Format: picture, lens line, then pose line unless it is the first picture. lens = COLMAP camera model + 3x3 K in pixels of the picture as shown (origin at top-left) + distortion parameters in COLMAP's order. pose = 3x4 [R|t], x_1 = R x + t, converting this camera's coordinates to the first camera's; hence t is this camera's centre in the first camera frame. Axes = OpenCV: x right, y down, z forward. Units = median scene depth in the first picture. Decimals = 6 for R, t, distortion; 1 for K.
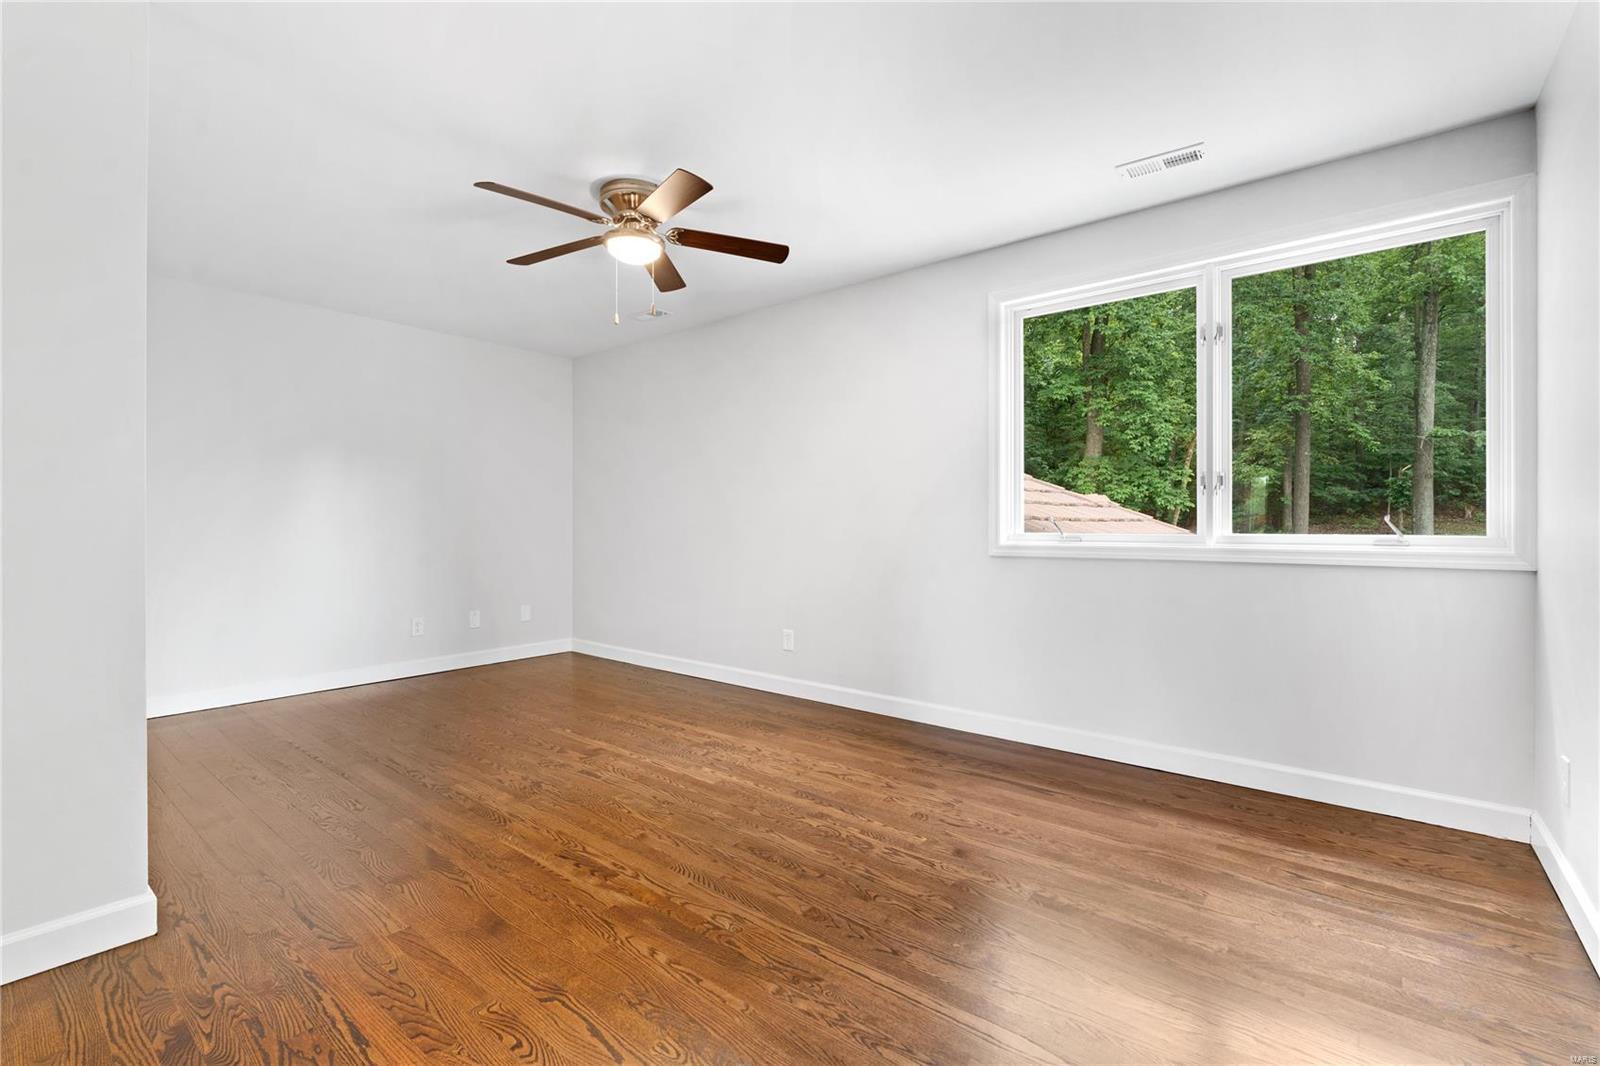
lens RADIAL K [[703.3, 0, 803.6], [0, 703.3, 526.1], [0, 0, 1]] dist [-0.003919, -0.000595]
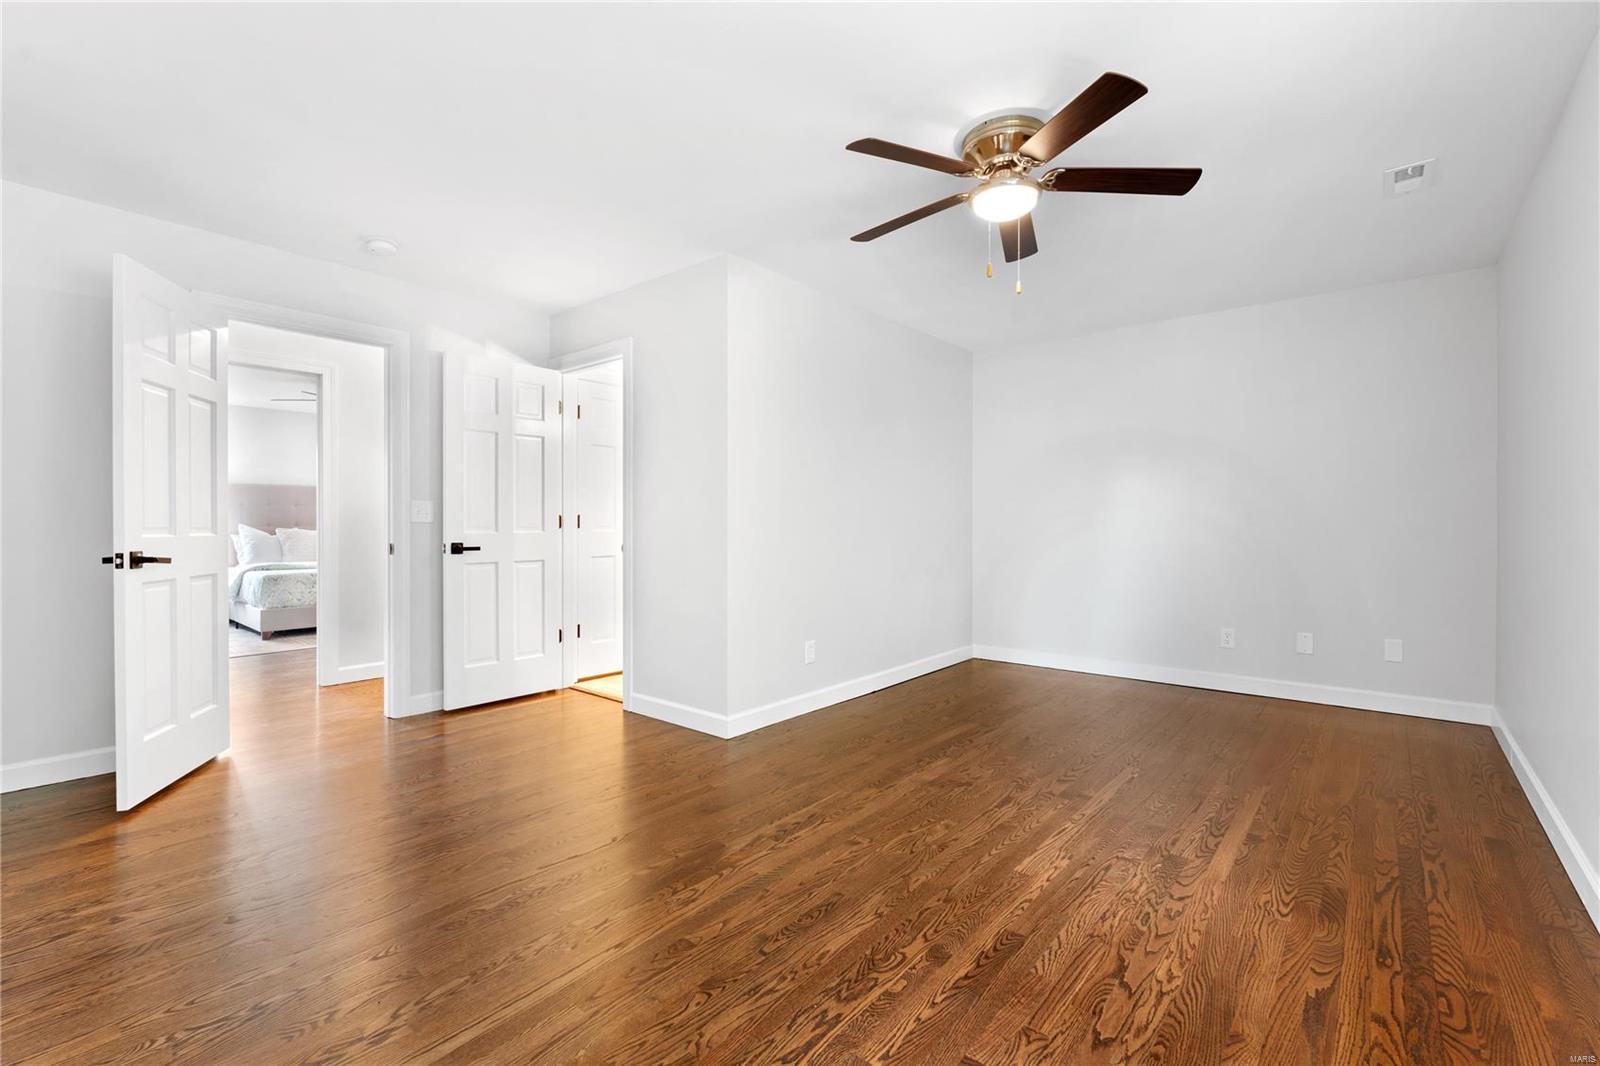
lens RADIAL K [[703.3, 0, 803.8], [0, 703.3, 531.1], [0, 0, 1]] dist [-0.003919, -0.000595]
pose [[-0.017692, 0.009111, -0.999802, 0.630518], [-0.005383, 0.999943, 0.009207, -0.002297], [0.999829, 0.005545, -0.017641, 0.794111]]
